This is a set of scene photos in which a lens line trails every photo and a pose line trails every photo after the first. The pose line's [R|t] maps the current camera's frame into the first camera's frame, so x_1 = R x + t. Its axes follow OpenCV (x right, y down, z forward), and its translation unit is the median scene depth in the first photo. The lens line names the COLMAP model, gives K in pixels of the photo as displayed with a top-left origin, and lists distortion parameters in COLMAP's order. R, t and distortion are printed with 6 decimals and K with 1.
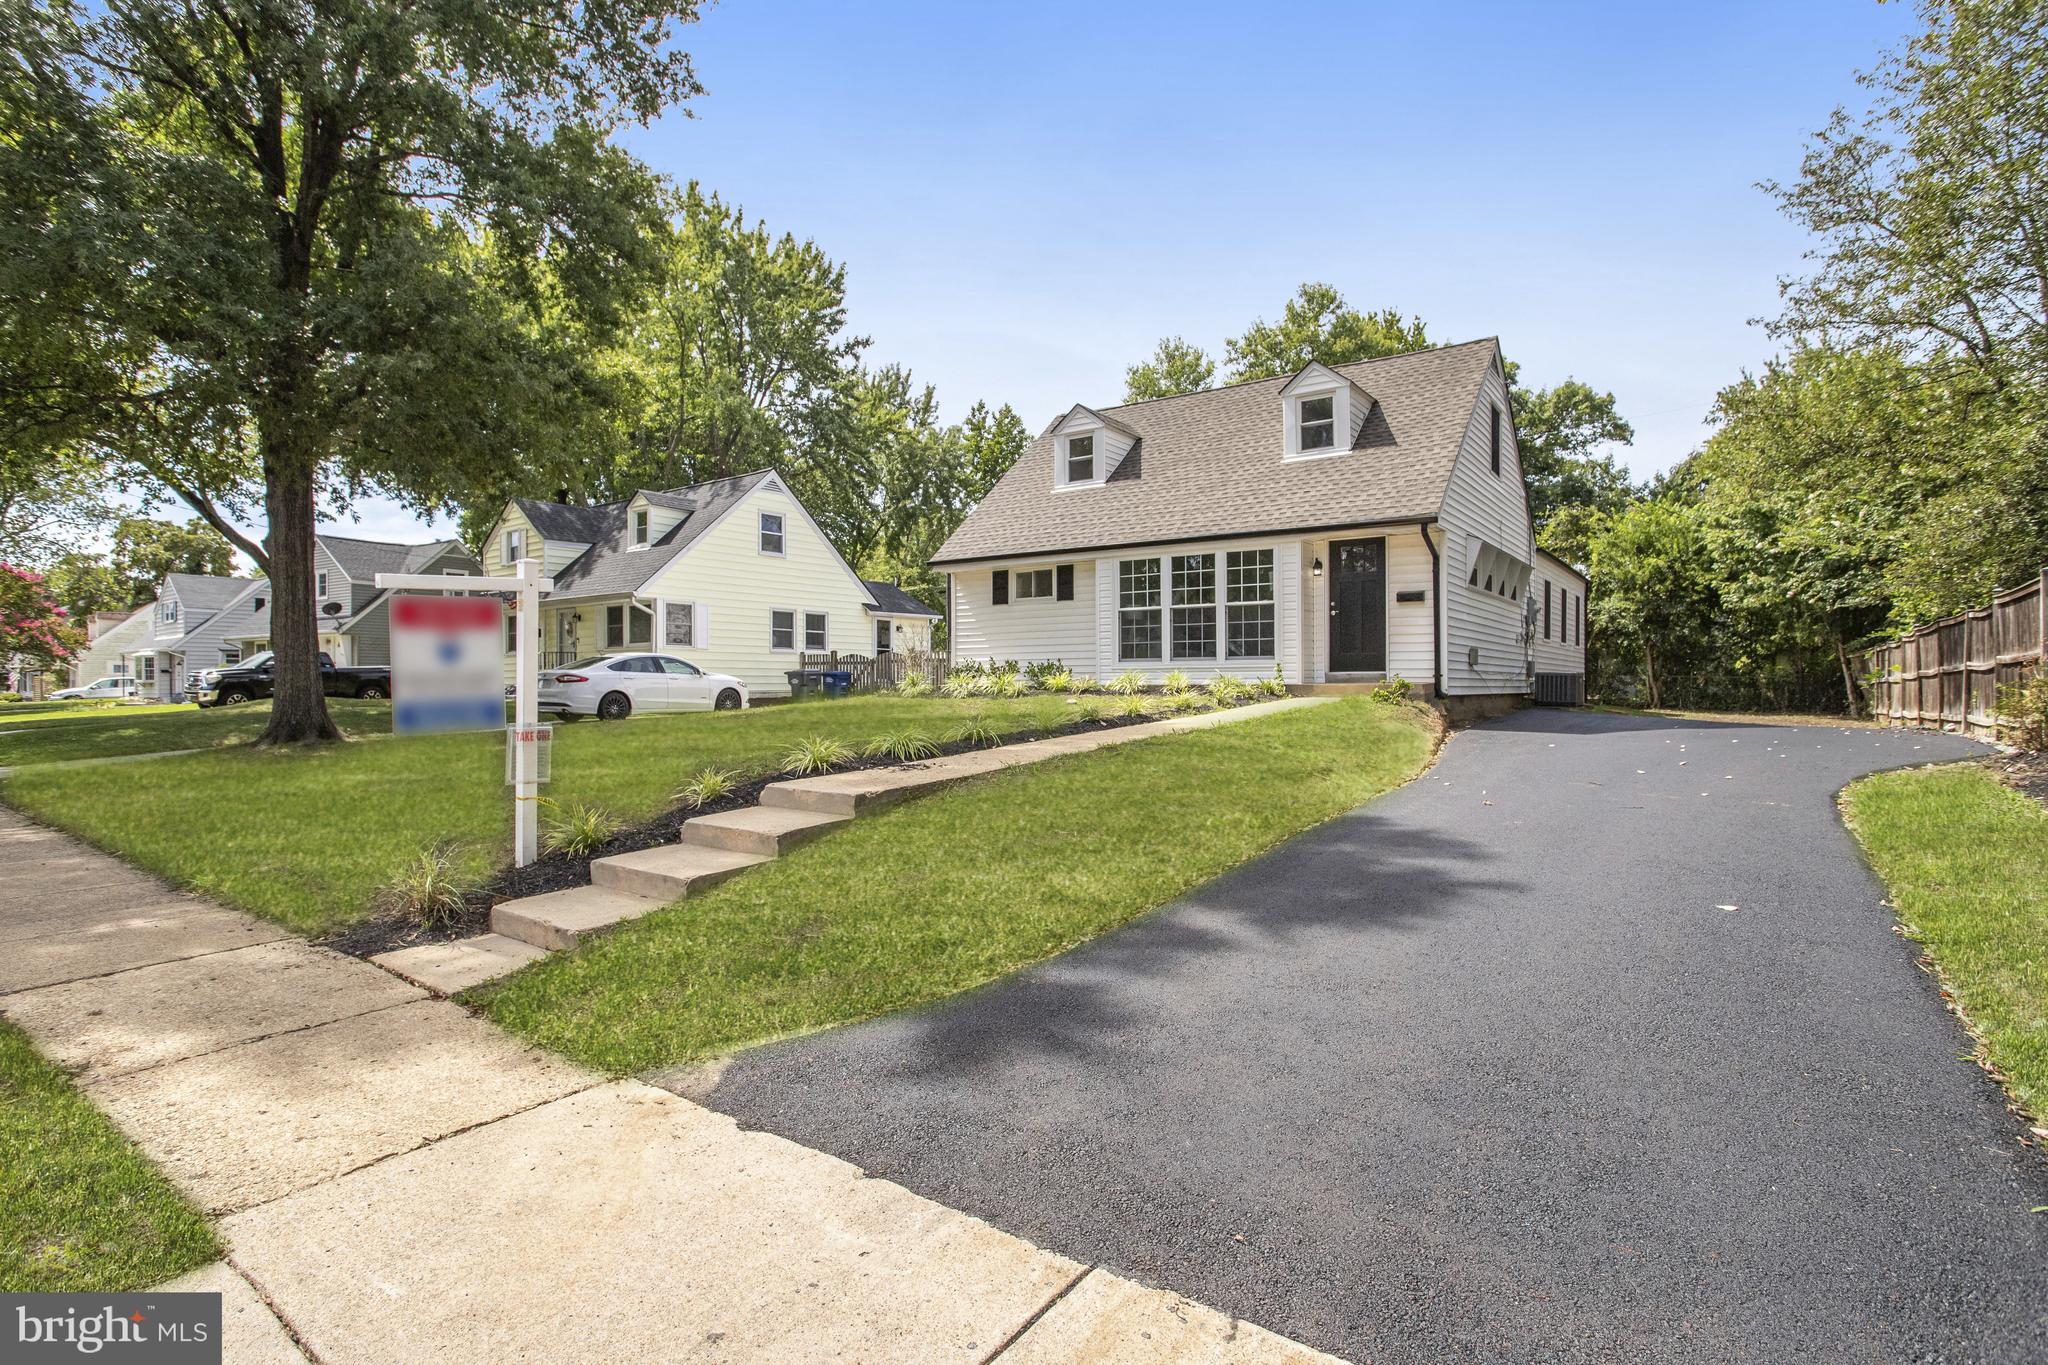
lens RADIAL K [[1055.1, 0, 1030.3], [0, 1055.1, 692.0], [0, 0, 1]] dist [-0.078979, 0.044007]
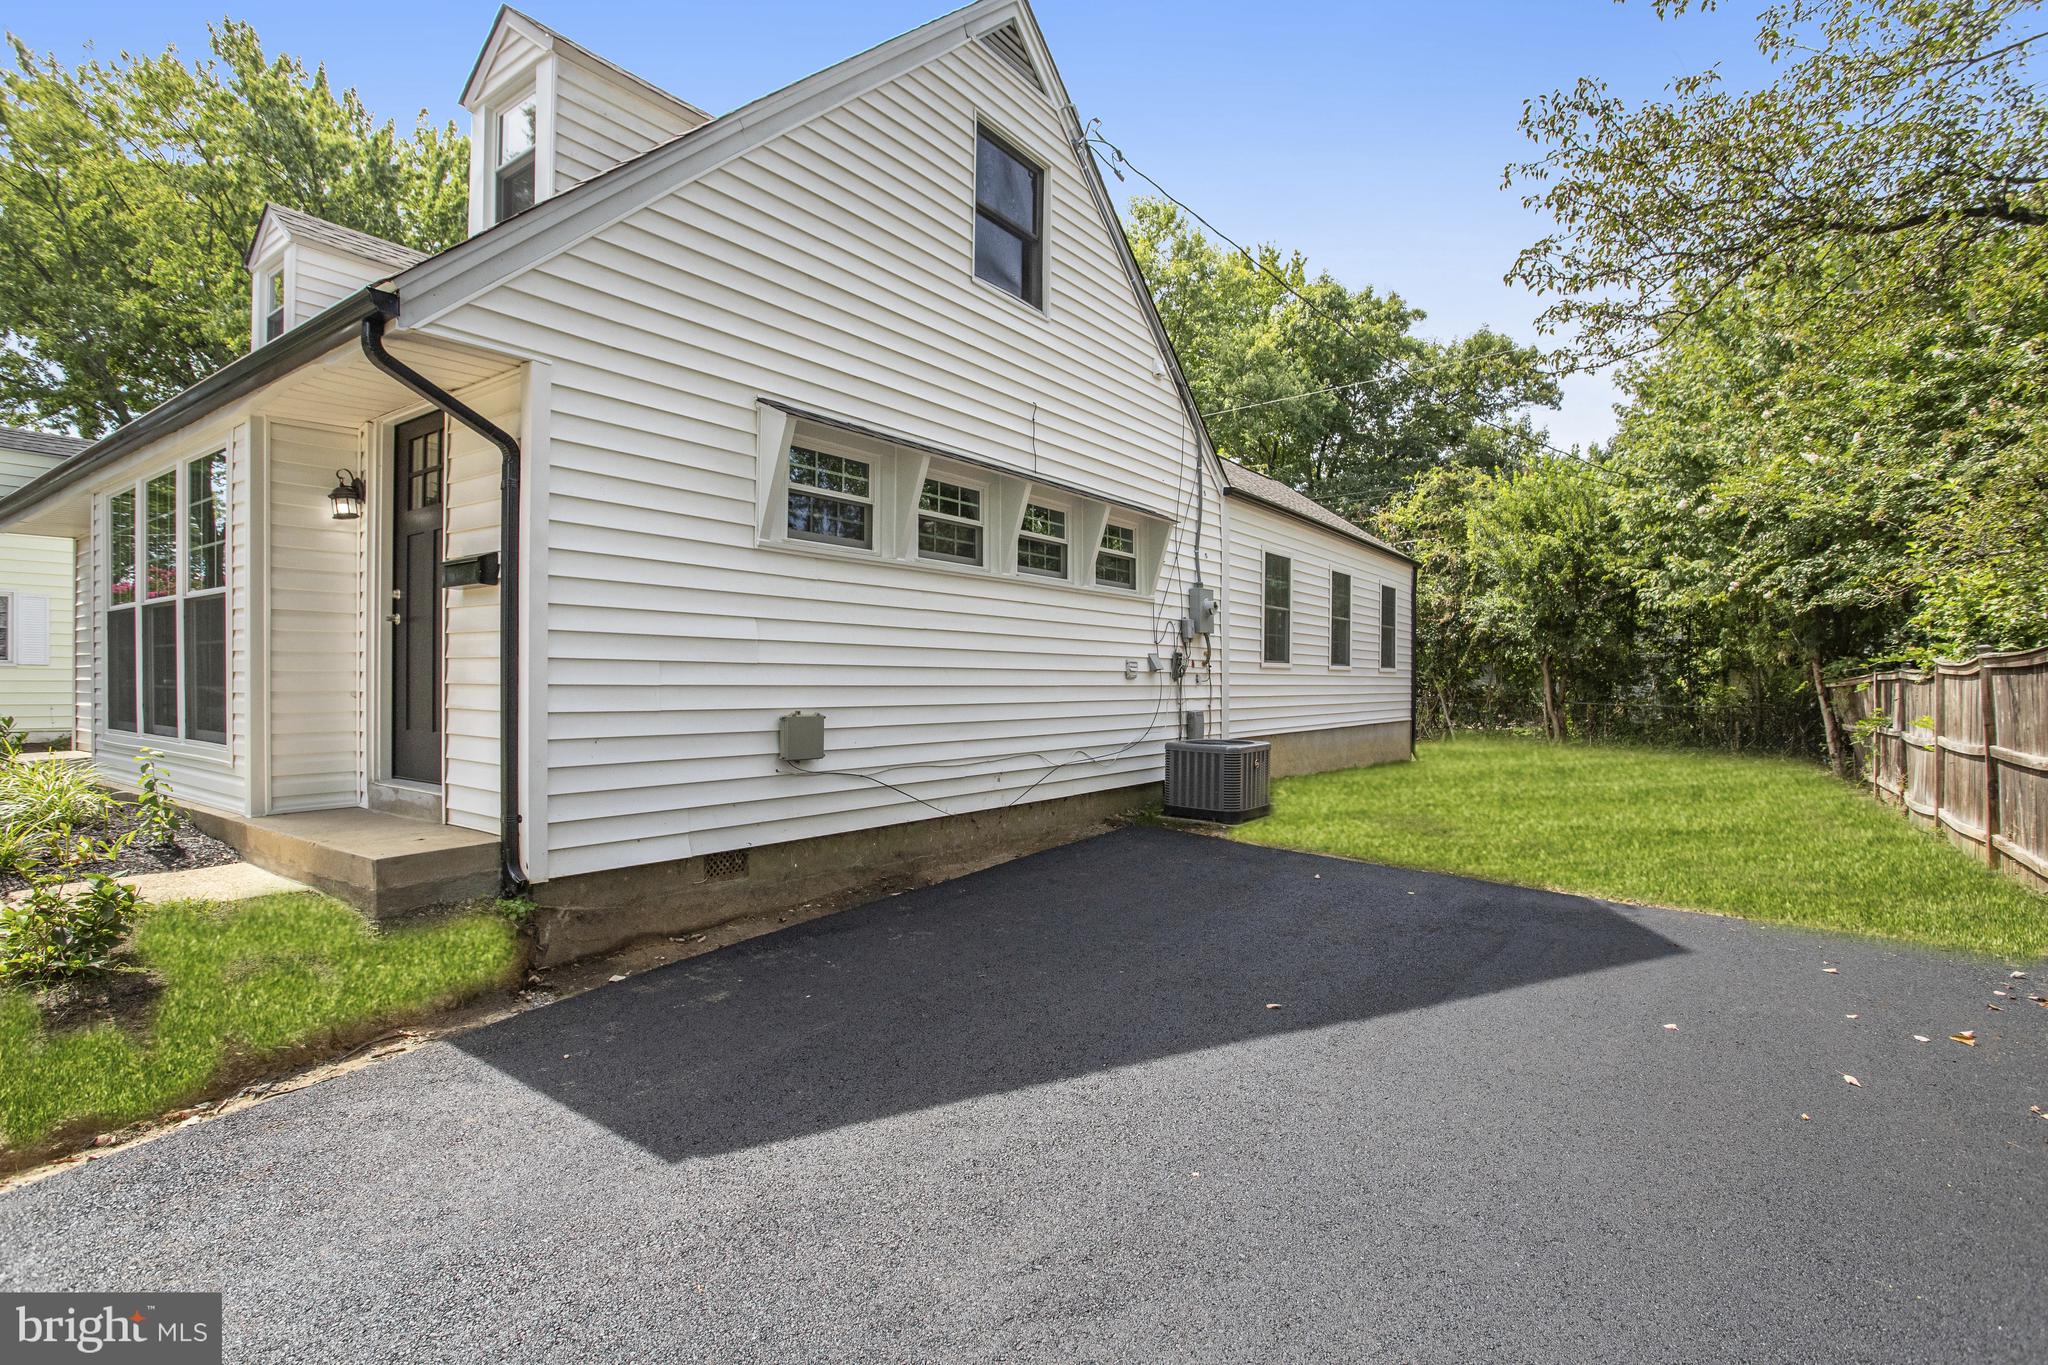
lens RADIAL K [[1033.1, 0, 1024.0], [0, 1033.1, 682.5], [0, 0, 1]] dist [-0.077905, 0.042511]
pose [[0.999982, 0.005013, 0.003162, 0.341399], [-0.004999, 0.999978, -0.004409, -0.035586], [-0.003184, 0.004394, 0.999985, 0.433539]]
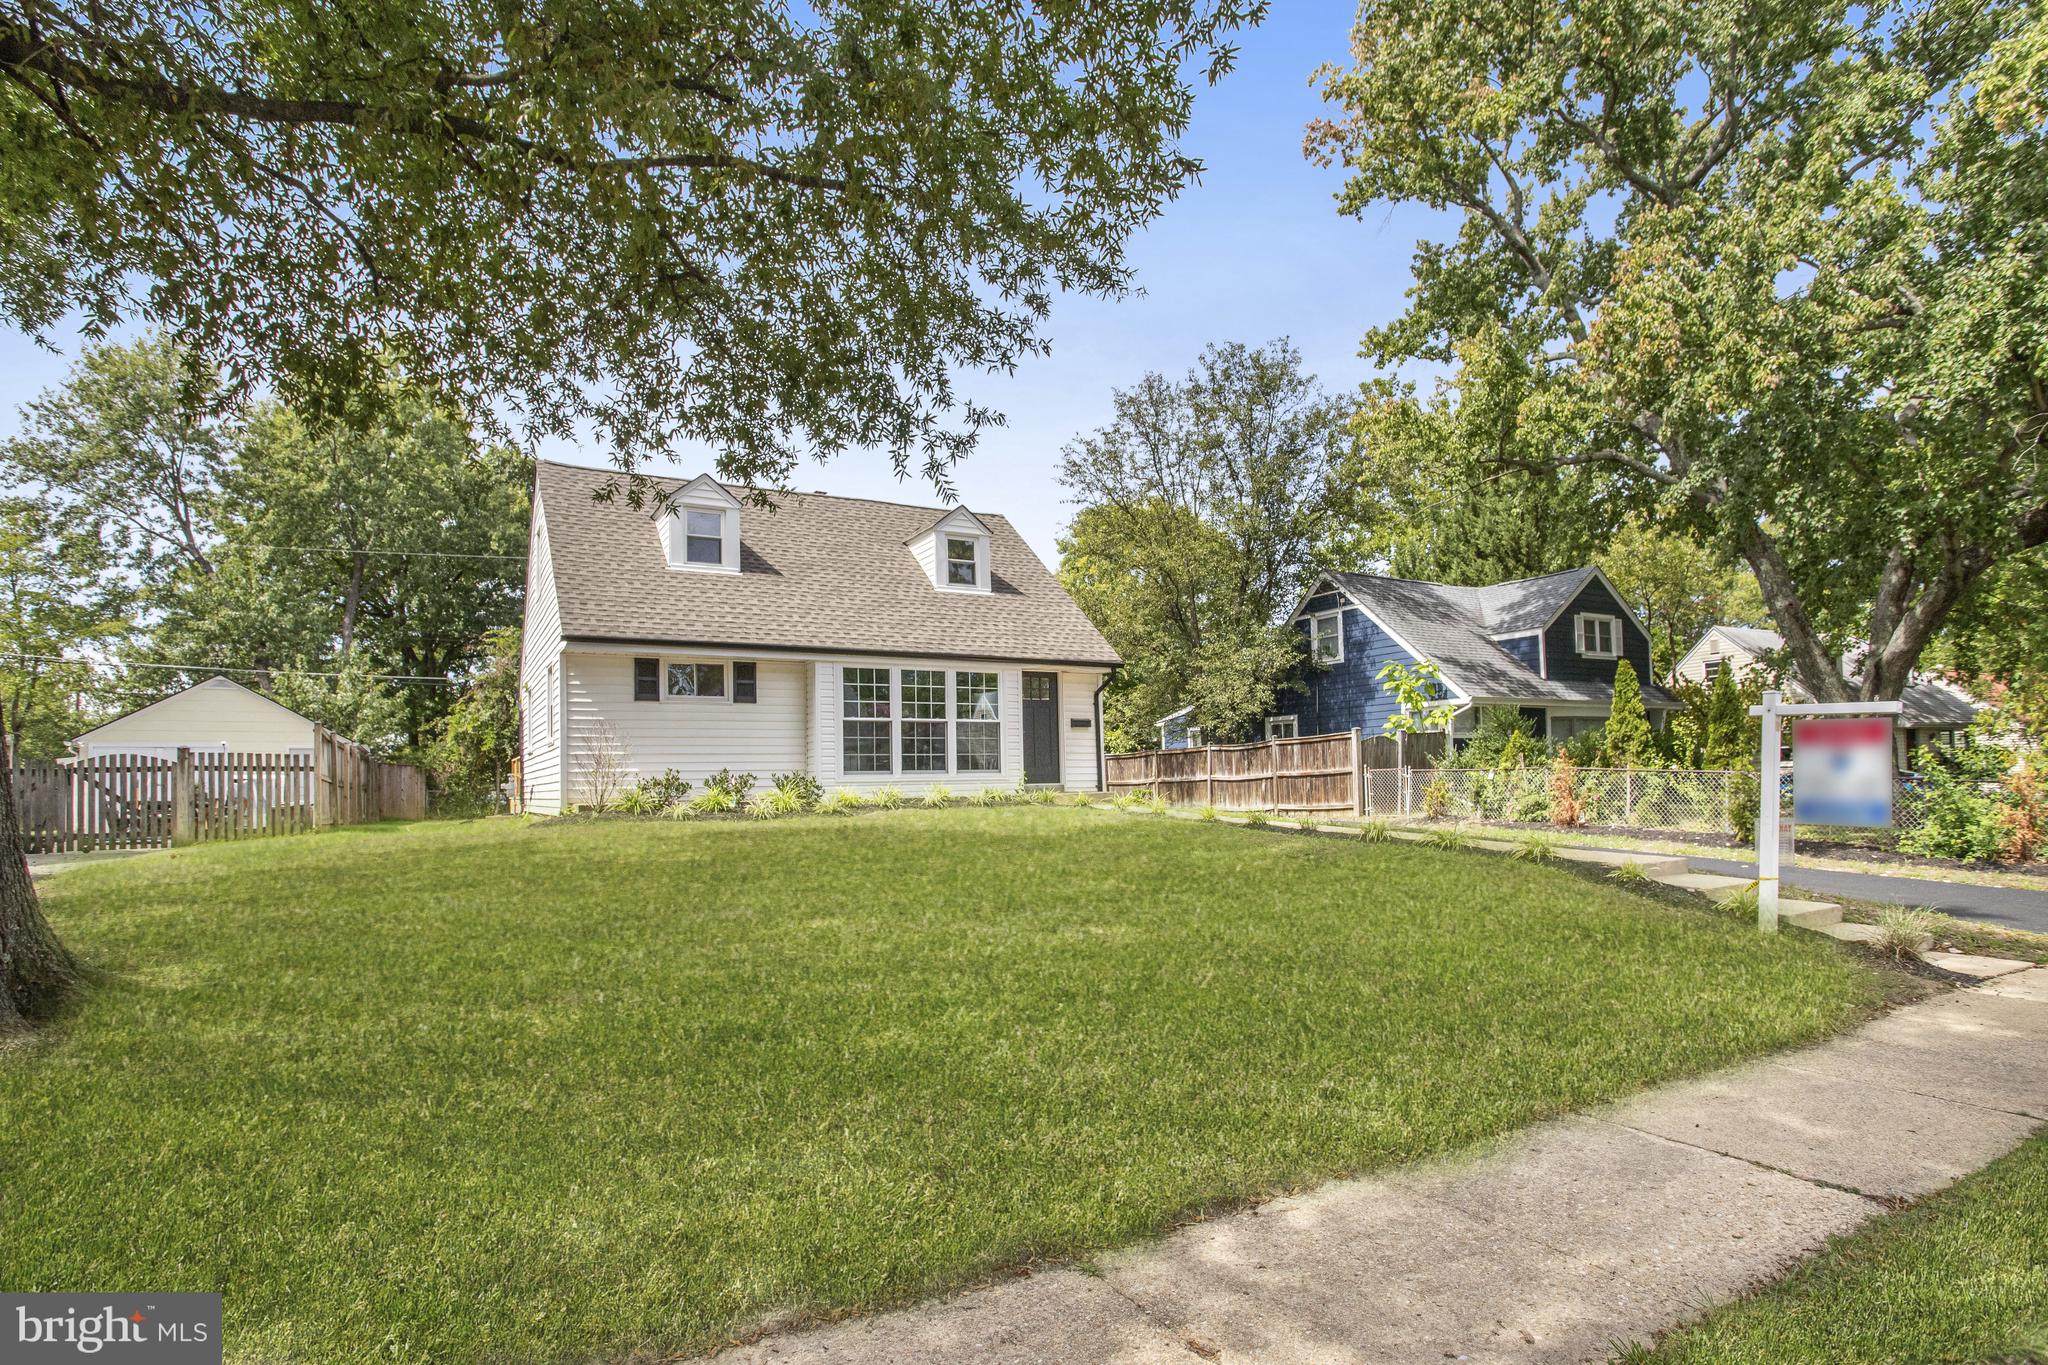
lens RADIAL K [[1042.1, 0, 1034.6], [0, 1042.1, 714.8], [0, 0, 1]] dist [-0.024410, 0.000137]
pose [[0.413041, 0.053583, 0.909135, -0.489153], [0.020724, 0.997456, -0.068204, -0.010822], [-0.910477, 0.047011, 0.410879, 0.332208]]
